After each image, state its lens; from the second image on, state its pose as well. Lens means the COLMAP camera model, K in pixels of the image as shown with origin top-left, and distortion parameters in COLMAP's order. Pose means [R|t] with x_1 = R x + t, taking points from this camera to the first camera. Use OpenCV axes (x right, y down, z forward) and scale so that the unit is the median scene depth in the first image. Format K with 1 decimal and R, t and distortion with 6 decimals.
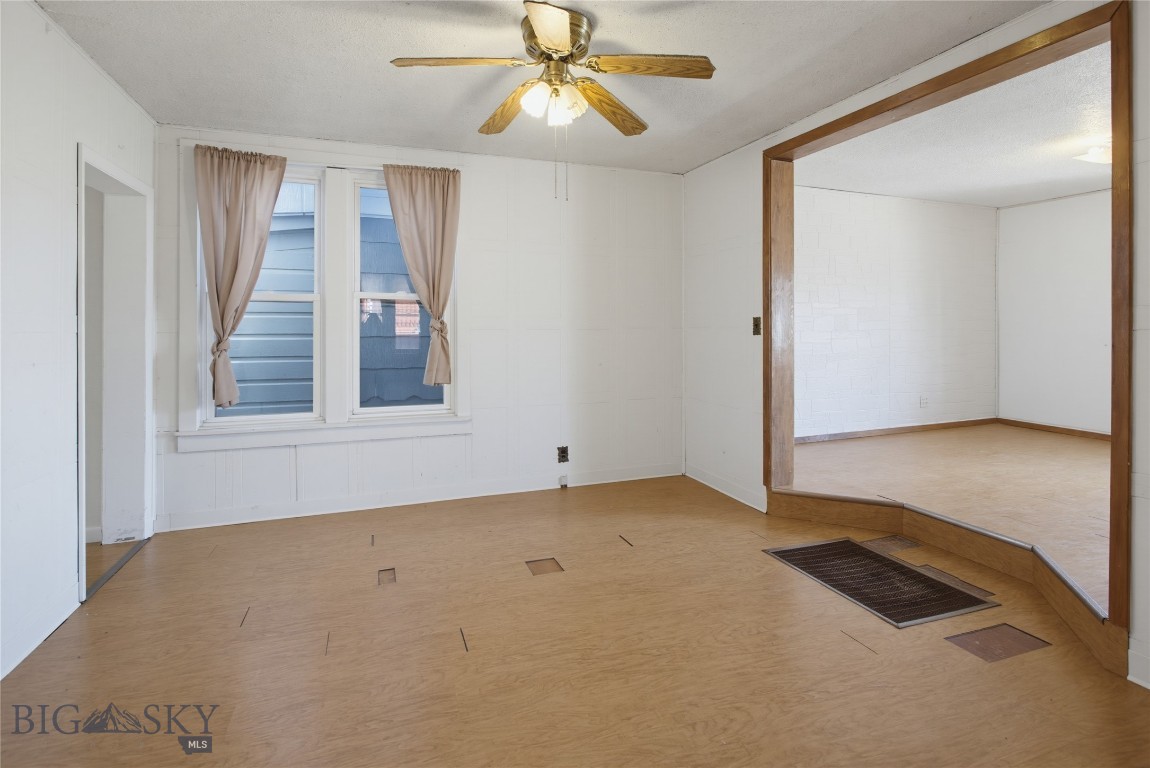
lens RADIAL K [[562.6, 0, 577.0], [0, 562.6, 331.2], [0, 0, 1]] dist [-0.003658, -0.000564]
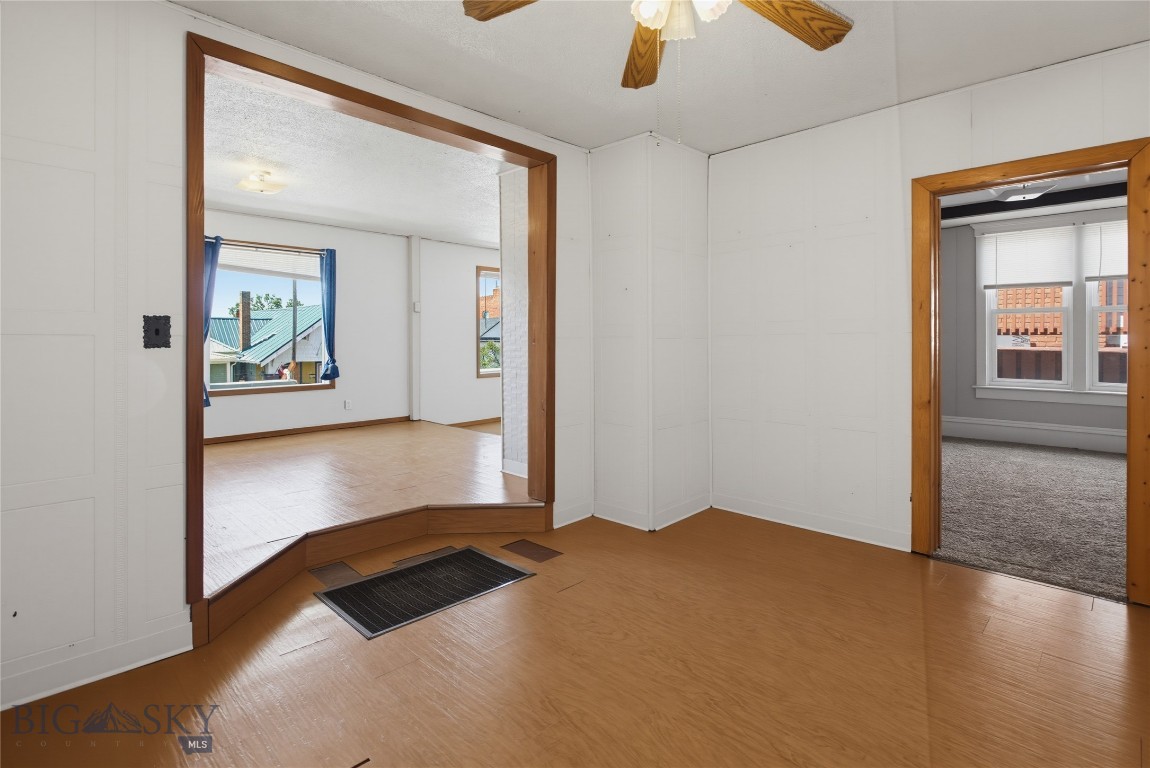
lens RADIAL K [[561.7, 0, 595.8], [0, 561.7, 349.8], [0, 0, 1]] dist [-0.002394, -0.000313]
pose [[-0.440884, -0.016308, 0.897416, -0.669376], [0.002443, 0.999809, 0.019369, -0.002753], [-0.897561, 0.010732, -0.440760, 1.550085]]
